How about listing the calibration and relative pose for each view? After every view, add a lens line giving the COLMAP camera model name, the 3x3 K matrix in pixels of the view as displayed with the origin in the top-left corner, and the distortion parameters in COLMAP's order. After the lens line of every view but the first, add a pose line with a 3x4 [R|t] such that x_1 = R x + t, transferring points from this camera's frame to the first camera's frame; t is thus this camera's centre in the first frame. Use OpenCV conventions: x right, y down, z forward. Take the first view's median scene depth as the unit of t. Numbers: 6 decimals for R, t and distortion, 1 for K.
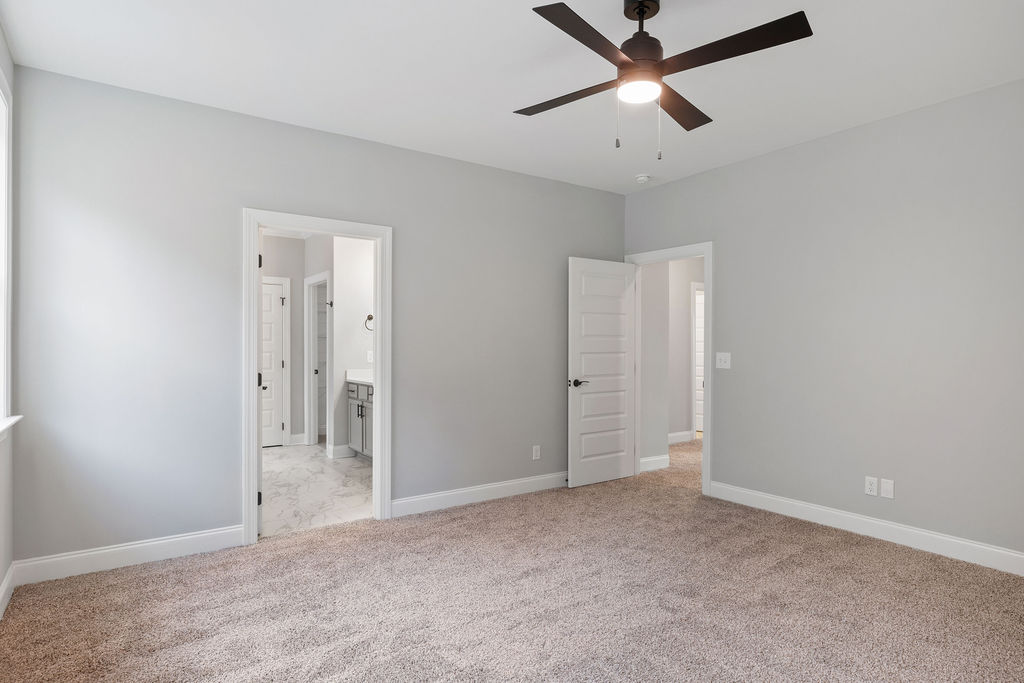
lens RADIAL K [[553.4, 0, 512.0], [0, 553.4, 341.5], [0, 0, 1]] dist [0.000559, 0.000089]
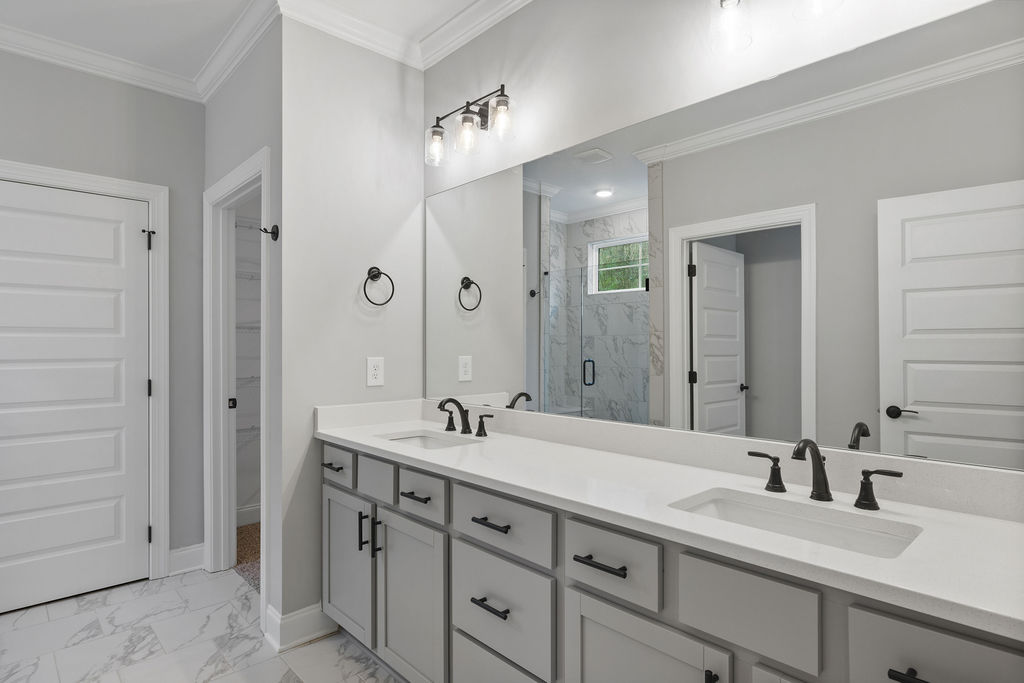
lens RADIAL K [[553.4, 0, 512.0], [0, 553.4, 341.5], [0, 0, 1]] dist [0.000559, 0.000089]
pose [[0.991732, 0.000349, 0.128322, -0.208419], [-0.000494, 0.999999, 0.001100, 0.005138], [-0.128322, -0.001154, 0.991732, 0.587554]]
